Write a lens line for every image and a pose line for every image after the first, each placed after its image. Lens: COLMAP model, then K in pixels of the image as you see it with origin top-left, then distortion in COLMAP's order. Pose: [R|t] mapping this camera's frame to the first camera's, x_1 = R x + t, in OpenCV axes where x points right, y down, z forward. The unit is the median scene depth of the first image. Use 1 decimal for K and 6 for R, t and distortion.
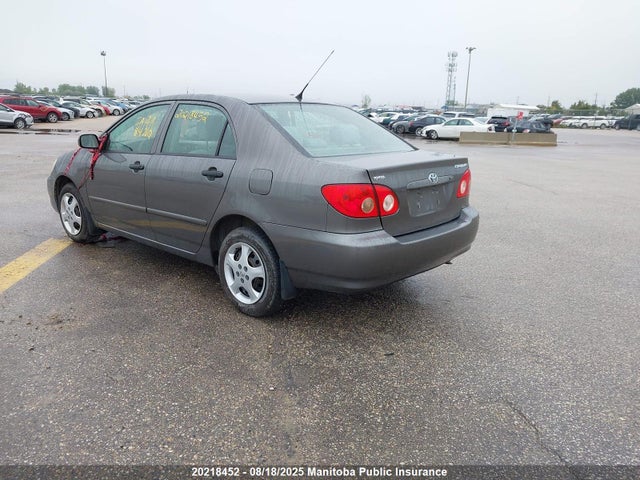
lens RADIAL K [[511.8, 0, 322.0], [0, 511.8, 240.0], [0, 0, 1]] dist [0.033764, -0.045211]
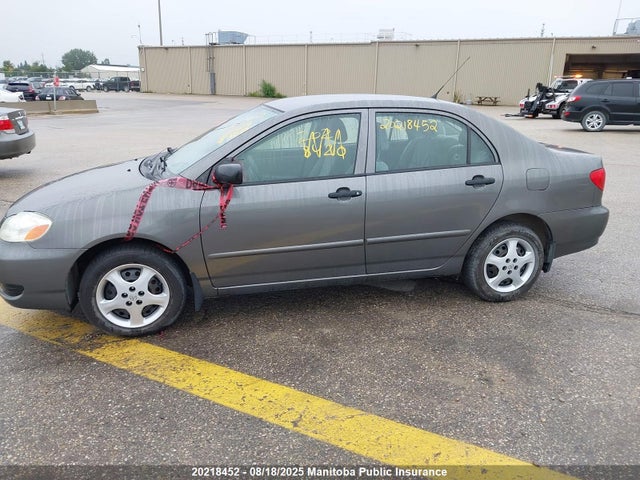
lens RADIAL K [[511.8, 0, 318.3], [0, 511.8, 240.7], [0, 0, 1]] dist [0.033764, -0.045211]
pose [[0.567377, -0.261577, 0.780808, -0.145757], [0.203443, 0.963340, 0.174894, -0.031042], [-0.797931, 0.059619, 0.599793, 0.078190]]
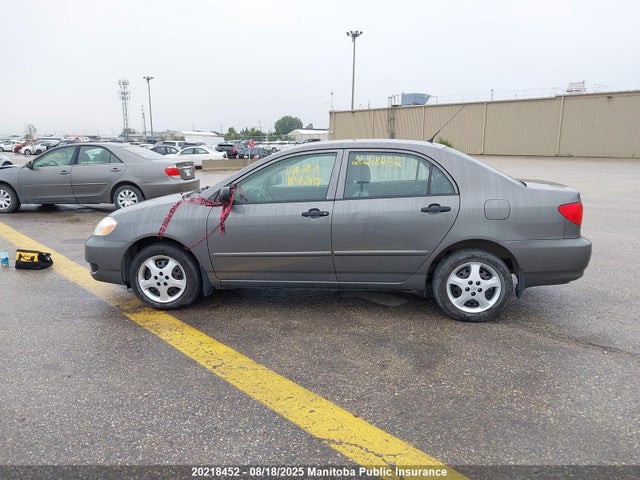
lens RADIAL K [[511.8, 0, 315.1], [0, 511.8, 236.1], [0, 0, 1]] dist [0.033764, -0.045211]
pose [[0.826112, -0.134669, 0.547177, -0.130714], [0.165885, 0.986115, -0.007749, -0.012639], [-0.538536, 0.097170, 0.836981, 0.020832]]
